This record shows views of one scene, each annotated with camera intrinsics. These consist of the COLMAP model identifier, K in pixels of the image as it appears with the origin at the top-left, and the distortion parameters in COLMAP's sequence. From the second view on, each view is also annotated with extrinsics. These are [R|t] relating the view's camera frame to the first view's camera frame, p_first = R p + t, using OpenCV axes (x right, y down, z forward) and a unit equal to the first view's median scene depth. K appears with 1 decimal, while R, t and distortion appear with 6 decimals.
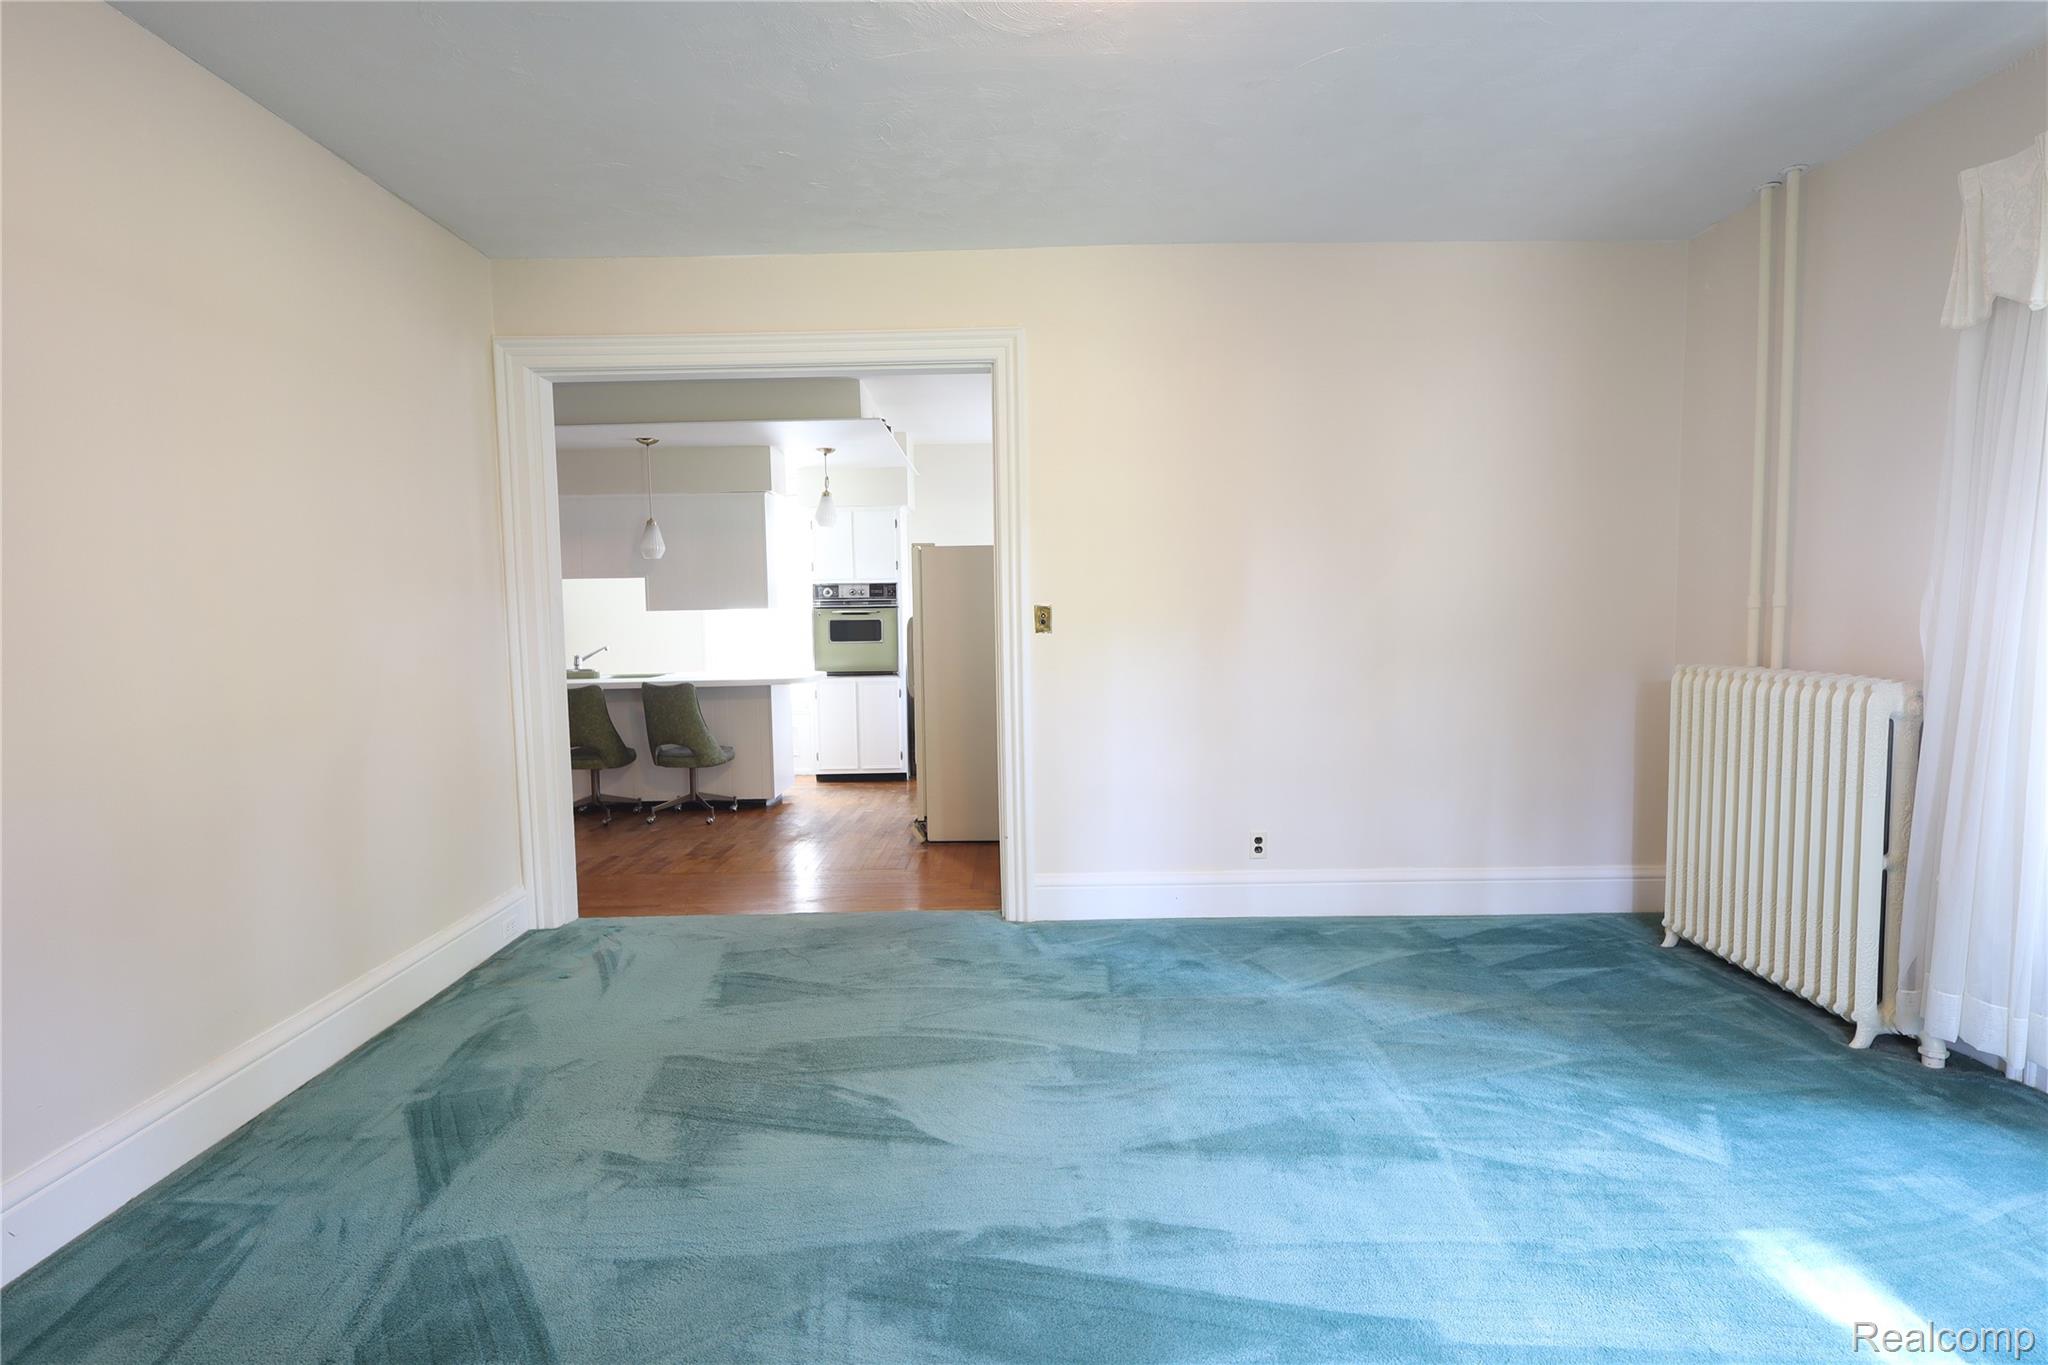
lens RADIAL K [[1038.5, 0, 1023.6], [0, 1038.5, 683.5], [0, 0, 1]] dist [-0.004116, 0.001596]
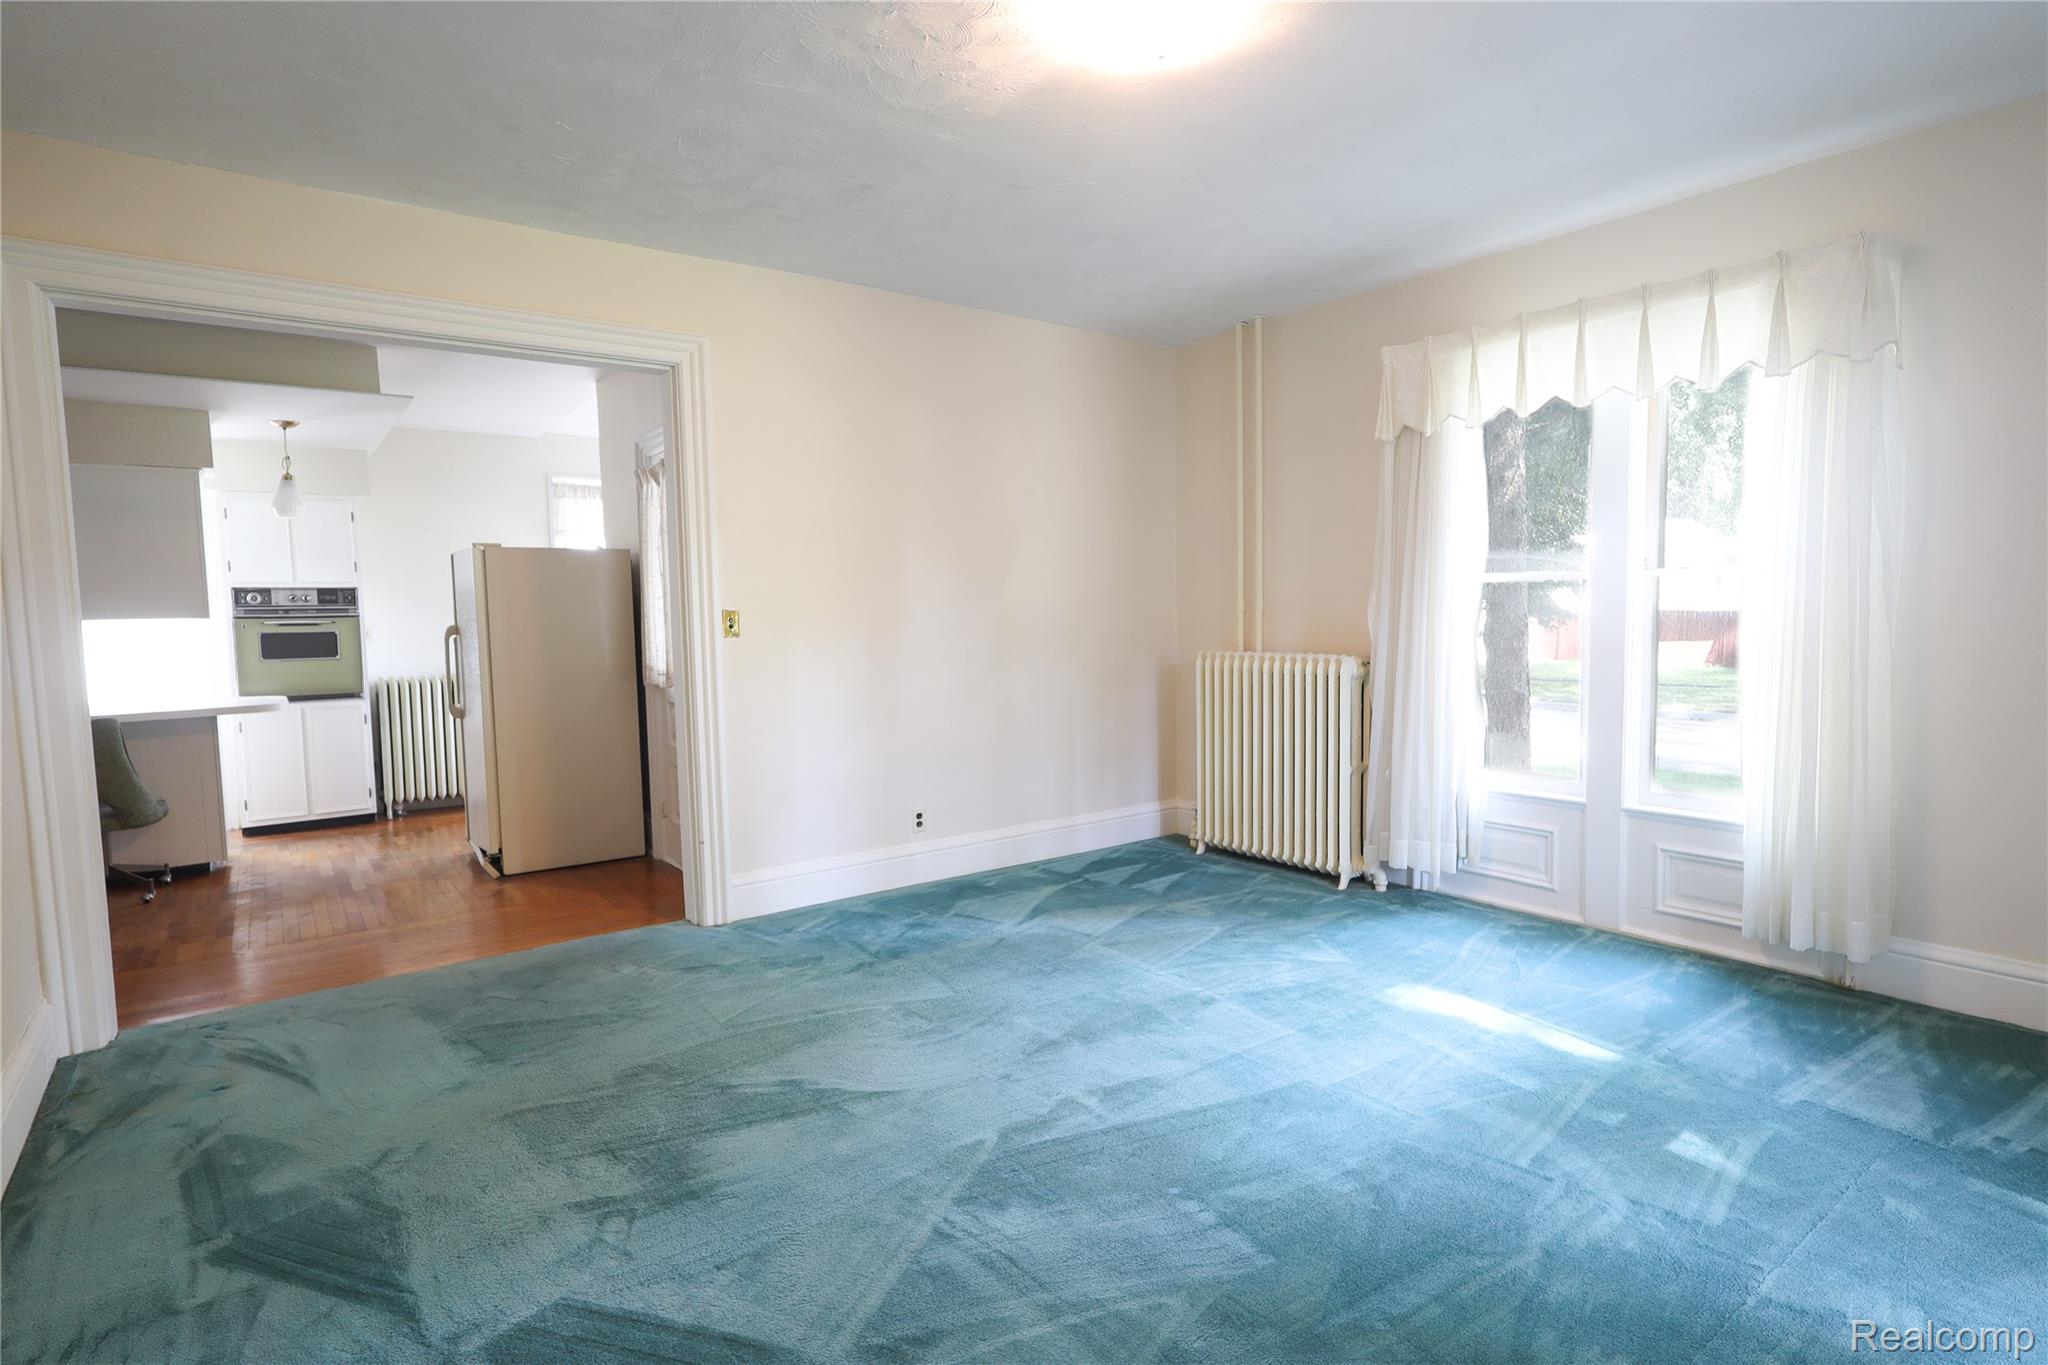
lens RADIAL K [[1038.5, 0, 1032.5], [0, 1038.5, 683.4], [0, 0, 1]] dist [-0.004116, 0.001596]
pose [[0.800015, -0.042313, 0.598486, -0.409538], [0.049310, 0.998772, 0.004699, 0.007555], [-0.597950, 0.025752, 0.801119, 0.009921]]
